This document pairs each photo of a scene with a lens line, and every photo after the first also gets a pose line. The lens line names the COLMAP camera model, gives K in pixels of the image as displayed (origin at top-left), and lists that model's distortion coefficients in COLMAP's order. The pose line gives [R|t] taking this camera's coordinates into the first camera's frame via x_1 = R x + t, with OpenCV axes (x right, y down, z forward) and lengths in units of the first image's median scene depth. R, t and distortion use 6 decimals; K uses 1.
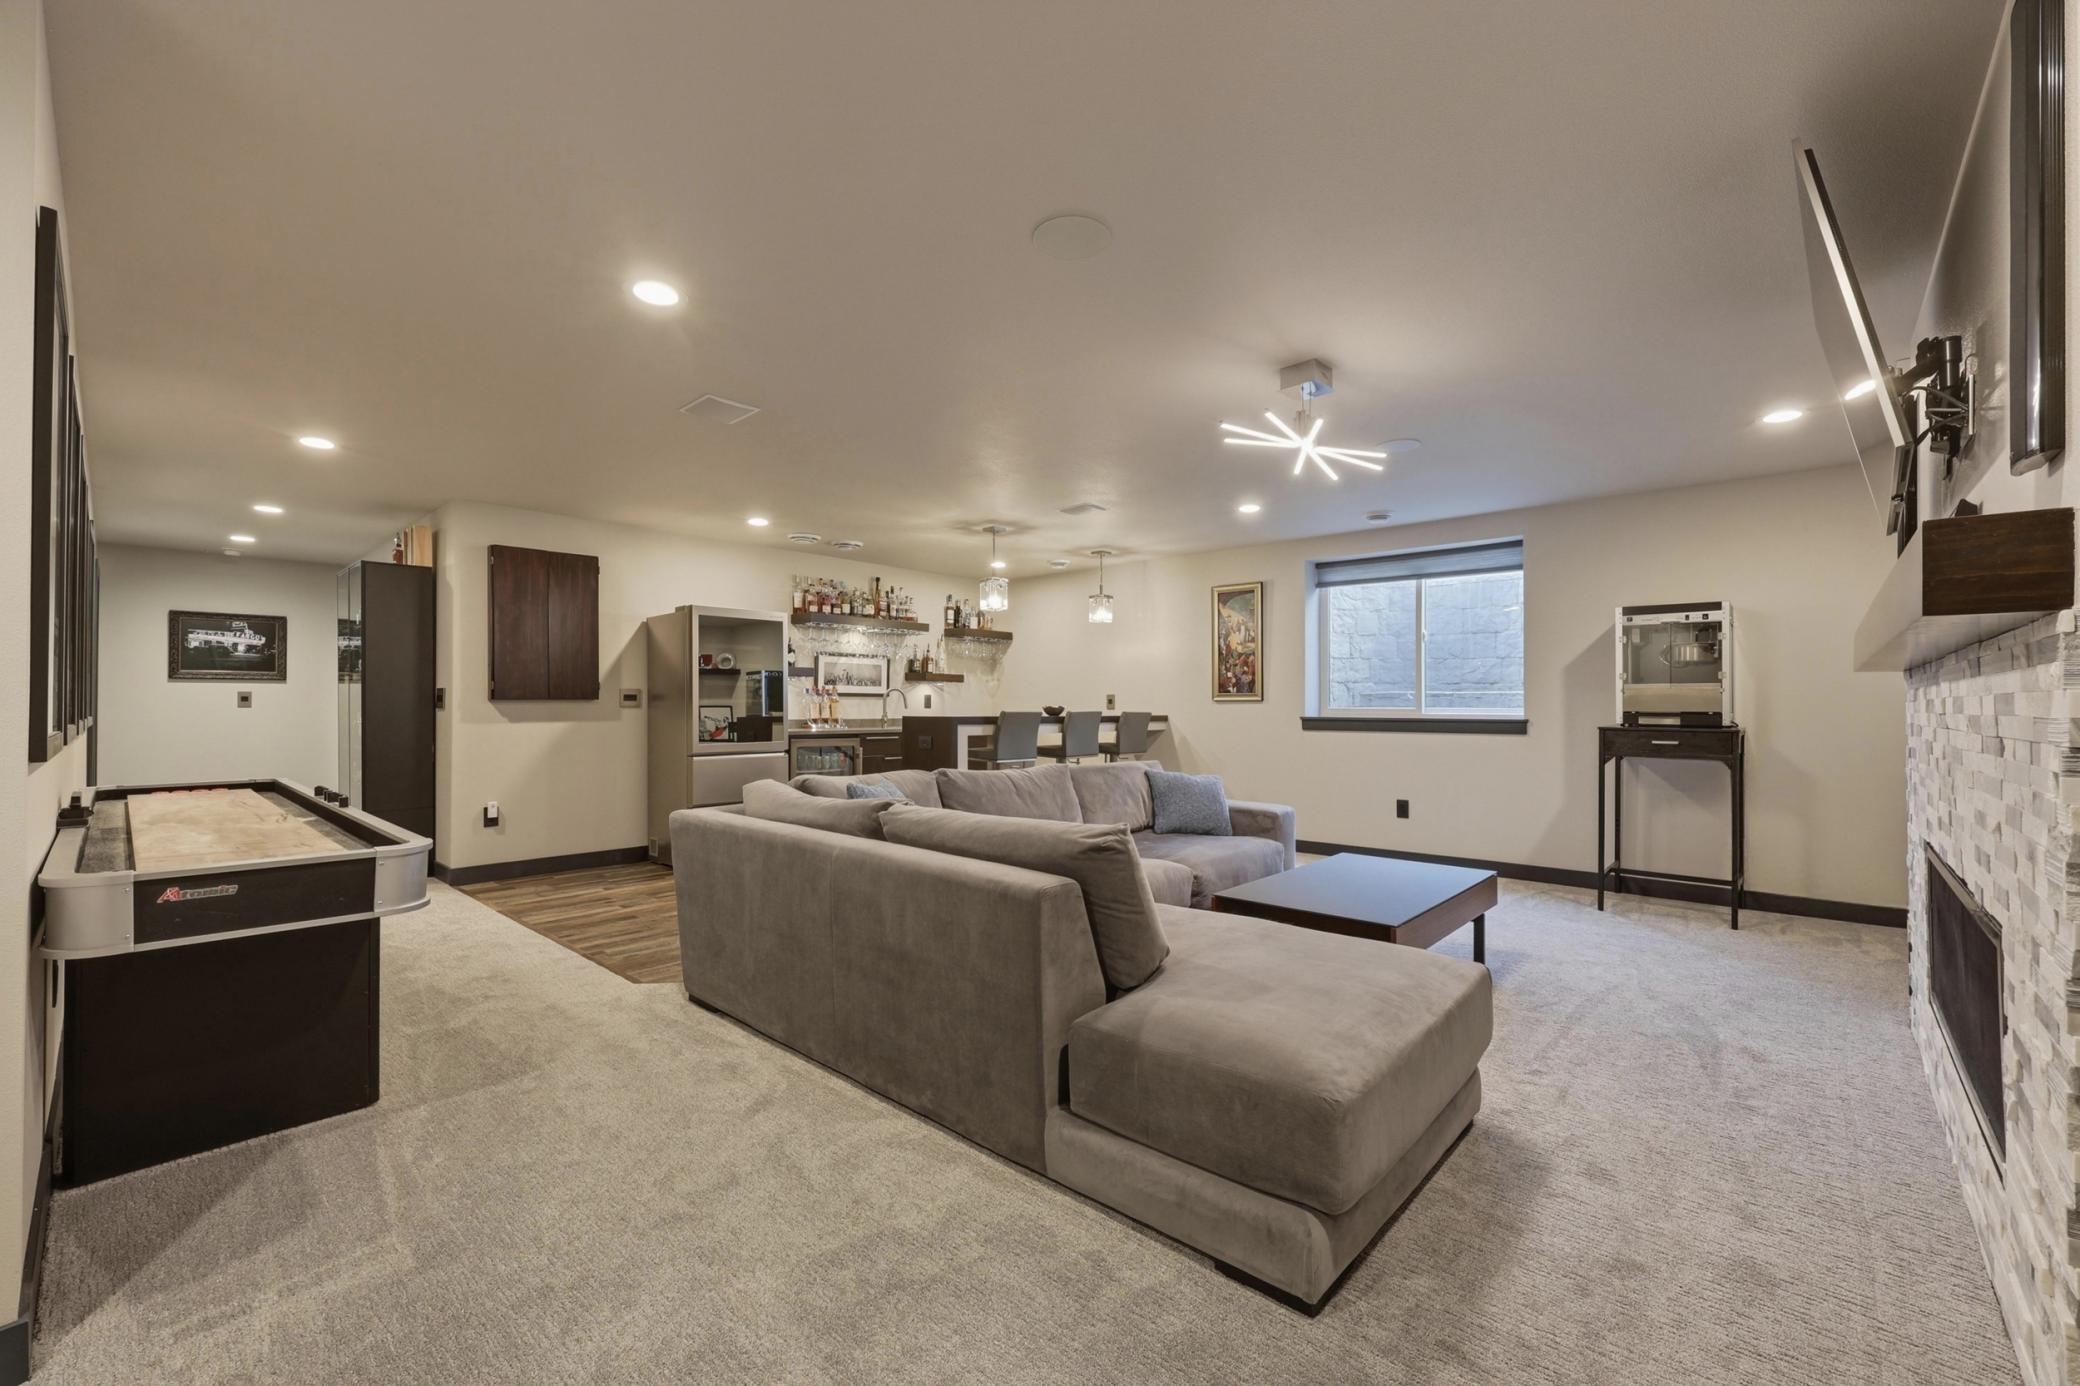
lens RADIAL K [[845.7, 0, 1037.3], [0, 845.7, 703.4], [0, 0, 1]] dist [-0.000322, 0.000075]
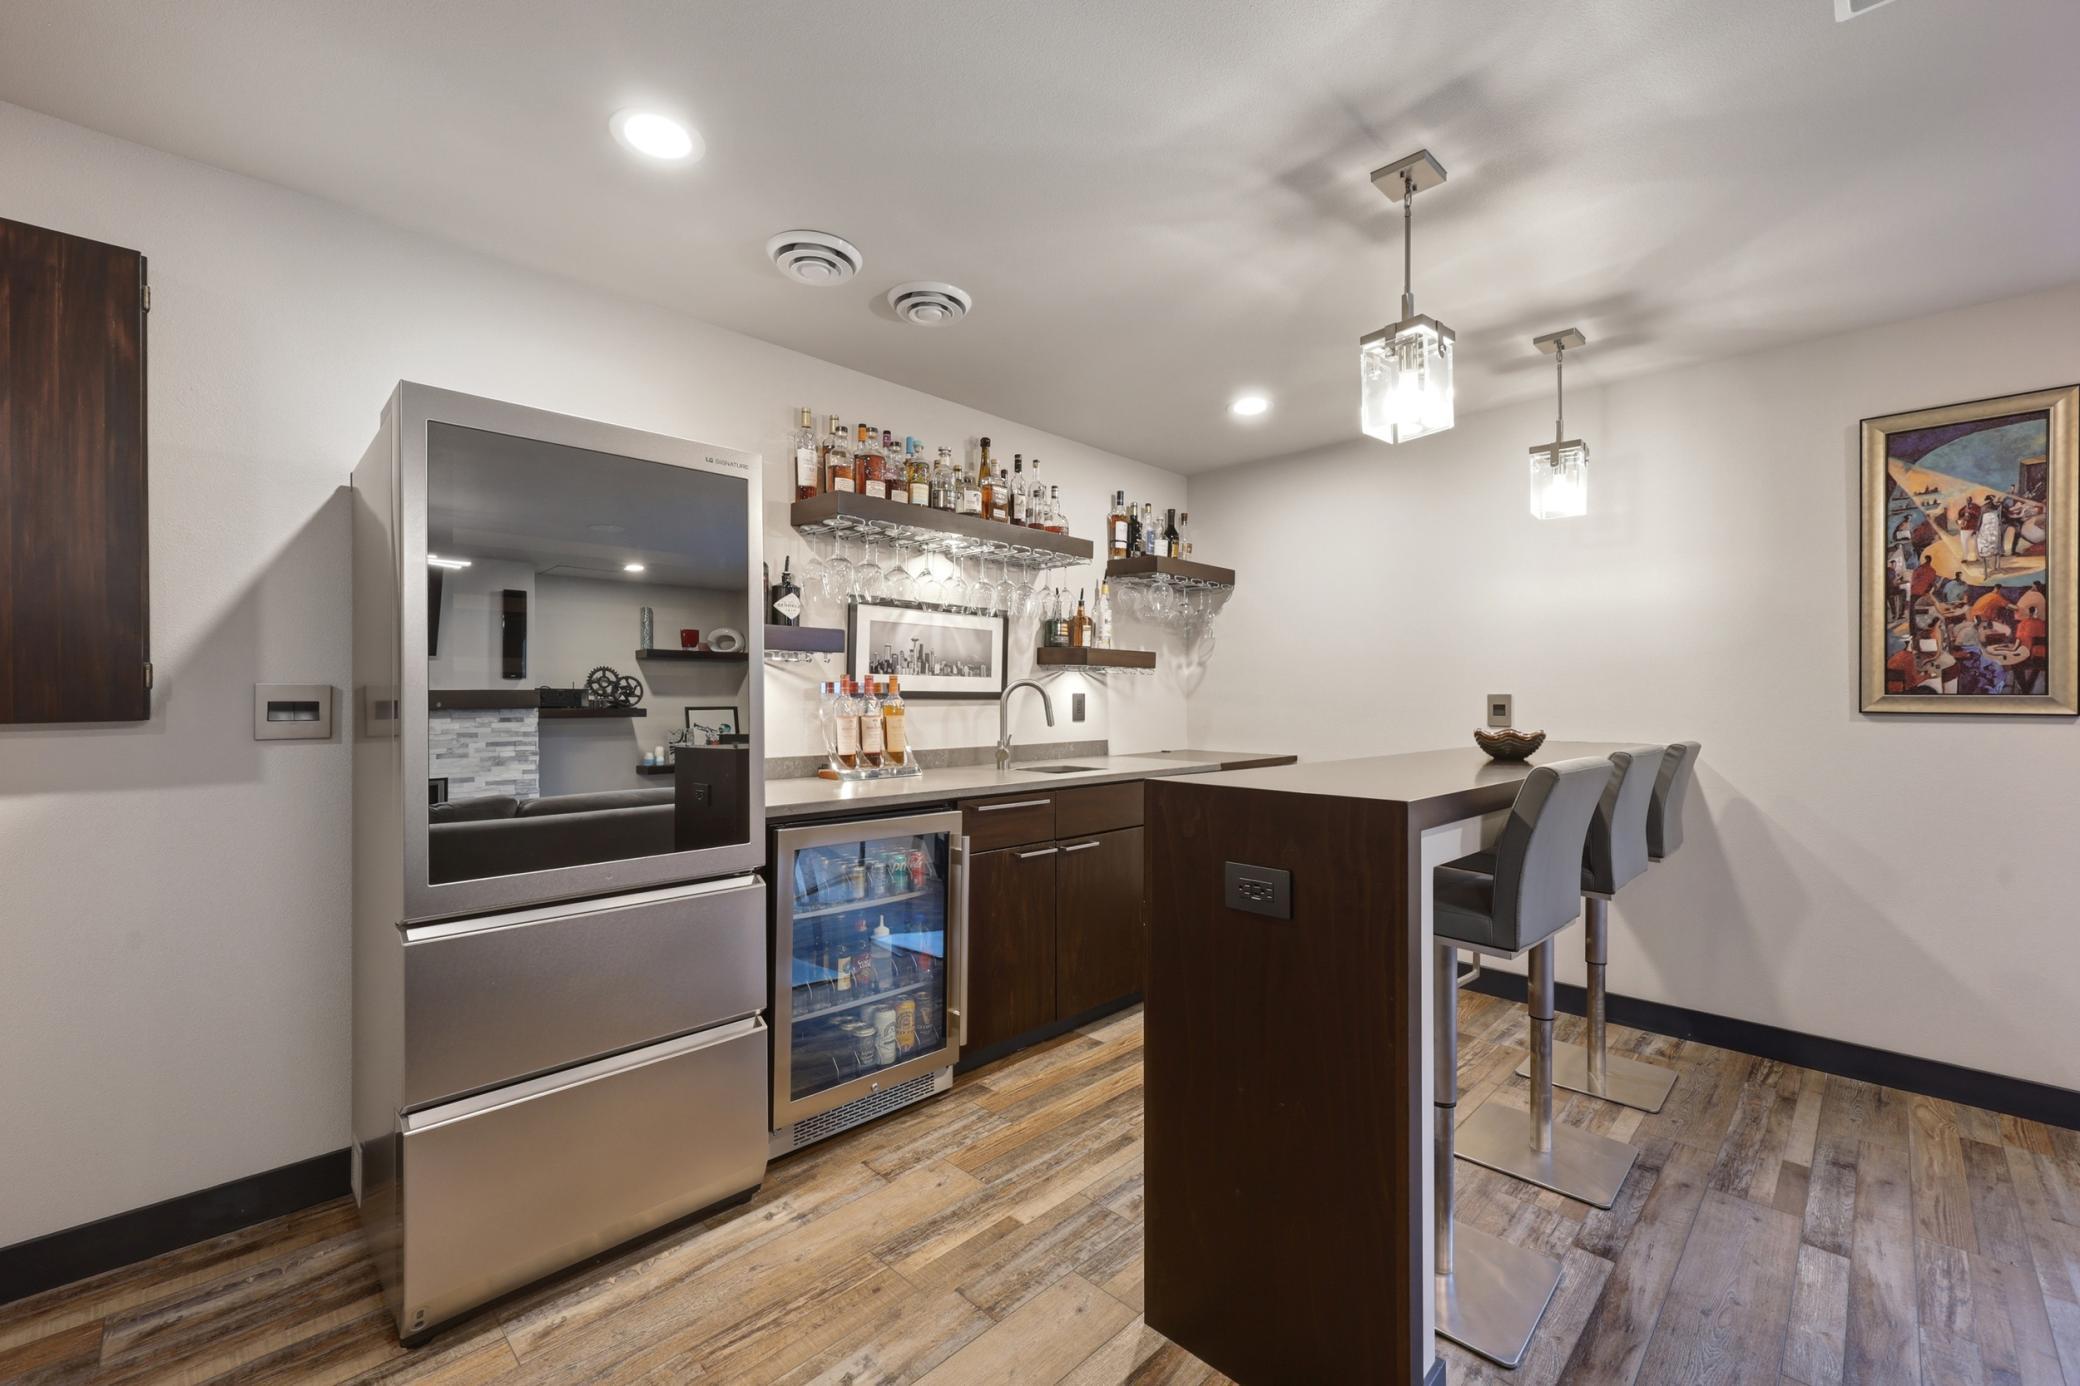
lens RADIAL K [[845.7, 0, 1038.6], [0, 845.7, 695.5], [0, 0, 1]] dist [-0.000322, 0.000075]
pose [[0.999095, 0.000609, -0.042524, -0.147366], [-0.000508, 0.999997, 0.002379, -0.011498], [0.042525, -0.002355, 0.999093, 0.572008]]
